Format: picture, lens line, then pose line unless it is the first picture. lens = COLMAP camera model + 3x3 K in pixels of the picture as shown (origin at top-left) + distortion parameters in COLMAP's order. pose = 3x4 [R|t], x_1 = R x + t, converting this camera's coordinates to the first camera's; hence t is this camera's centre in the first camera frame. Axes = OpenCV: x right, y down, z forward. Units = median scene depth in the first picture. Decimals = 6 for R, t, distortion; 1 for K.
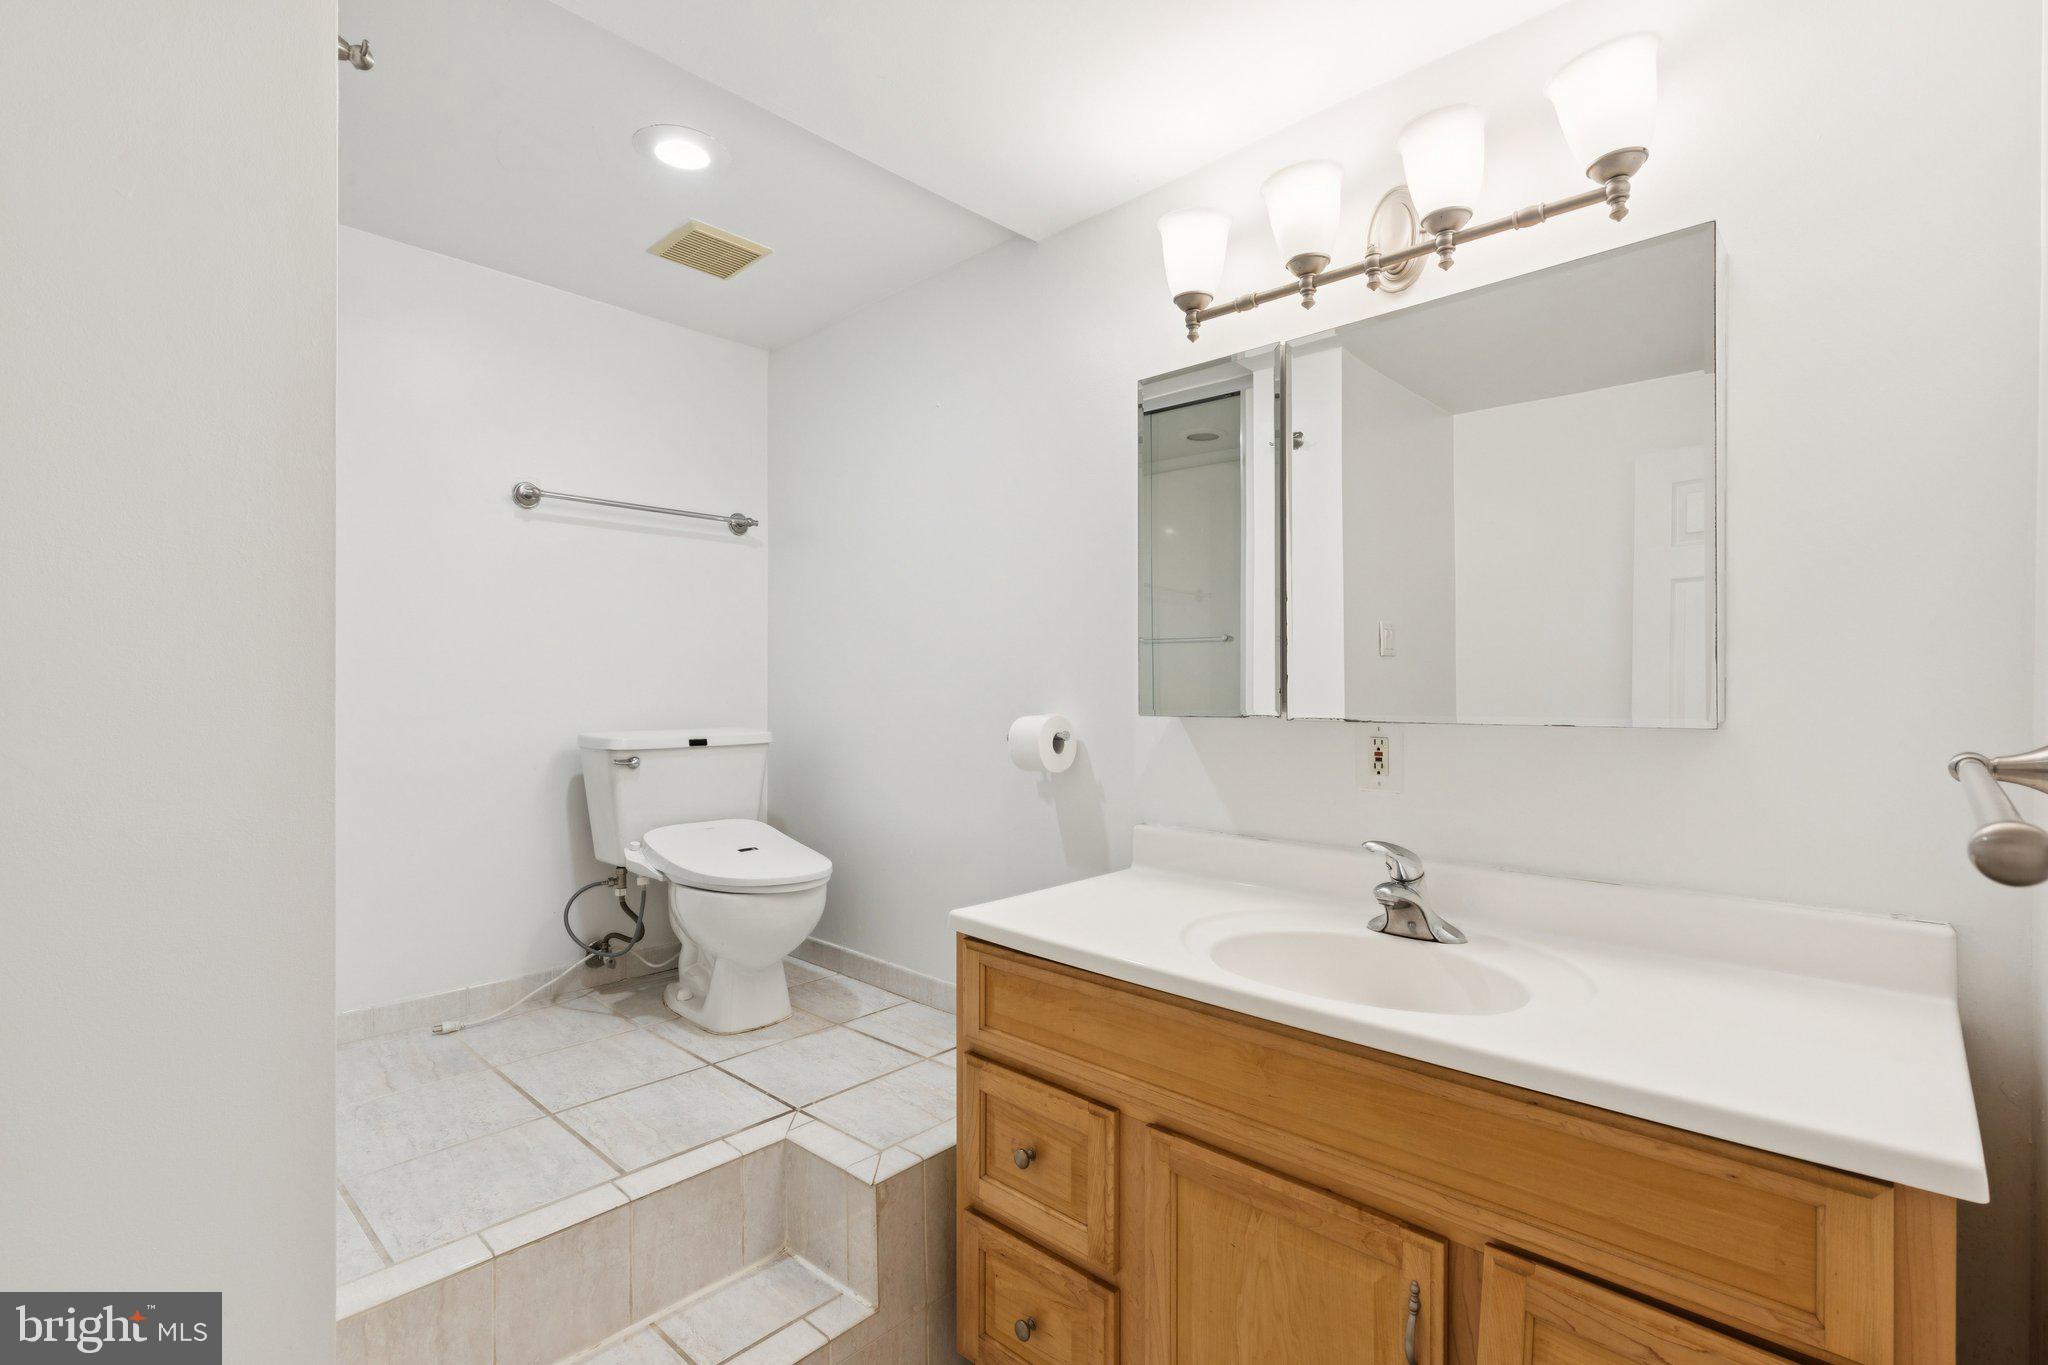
lens RADIAL K [[943.1, 0, 1037.9], [0, 943.1, 700.3], [0, 0, 1]] dist [0.013987, -0.002778]
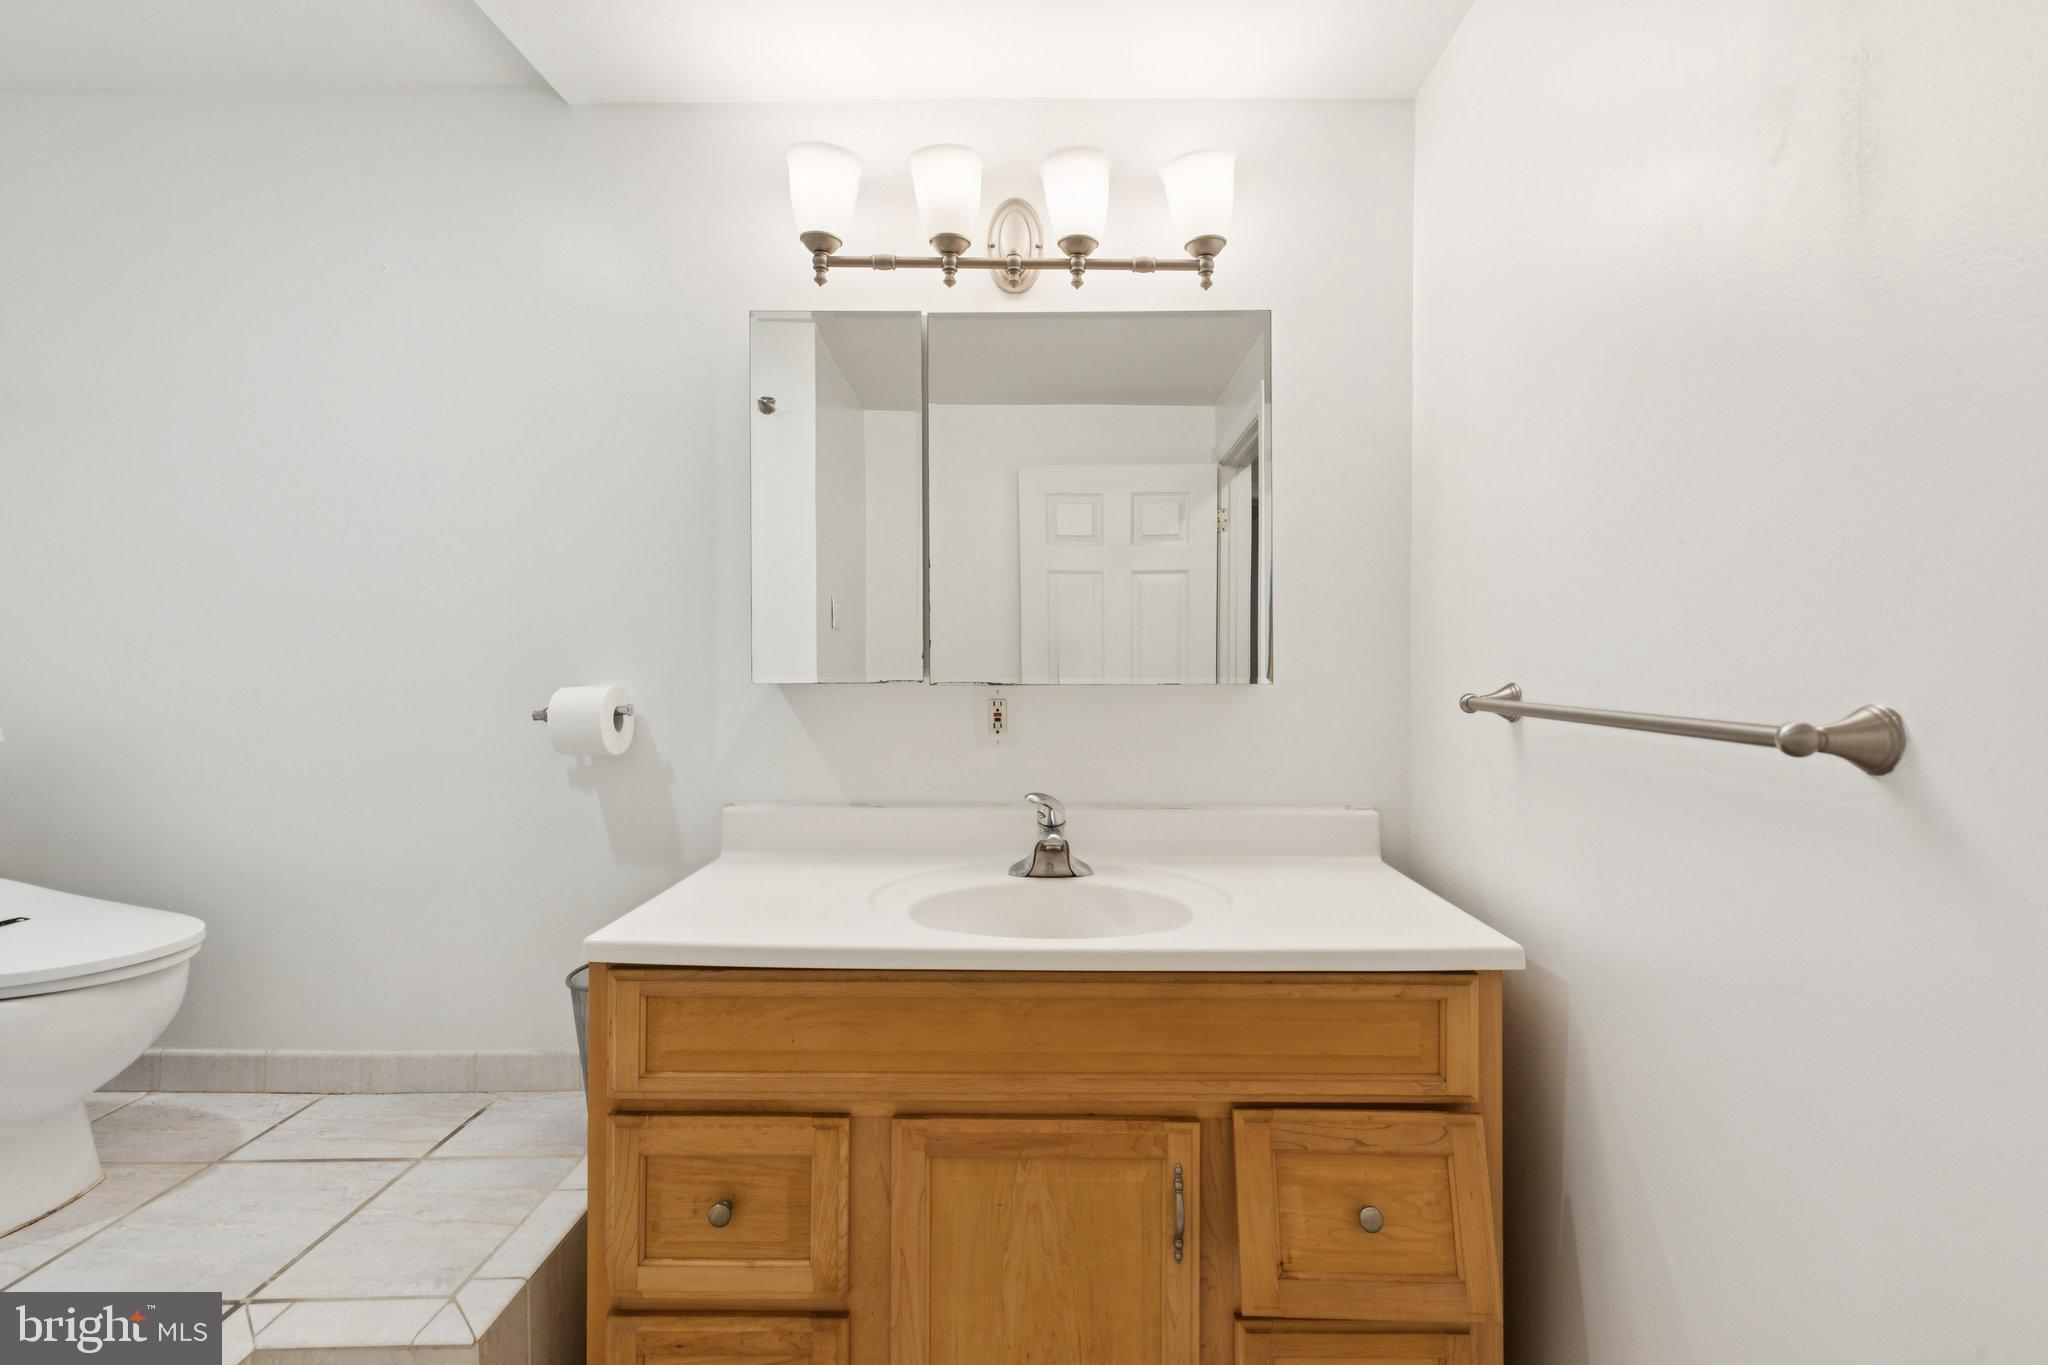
lens RADIAL K [[943.1, 0, 1020.8], [0, 943.1, 667.3], [0, 0, 1]] dist [0.013987, -0.002778]
pose [[0.739005, -0.002800, 0.673695, -0.381504], [0.007775, 0.999960, -0.004372, 0.008211], [-0.673656, 0.008469, 0.738997, 0.200580]]
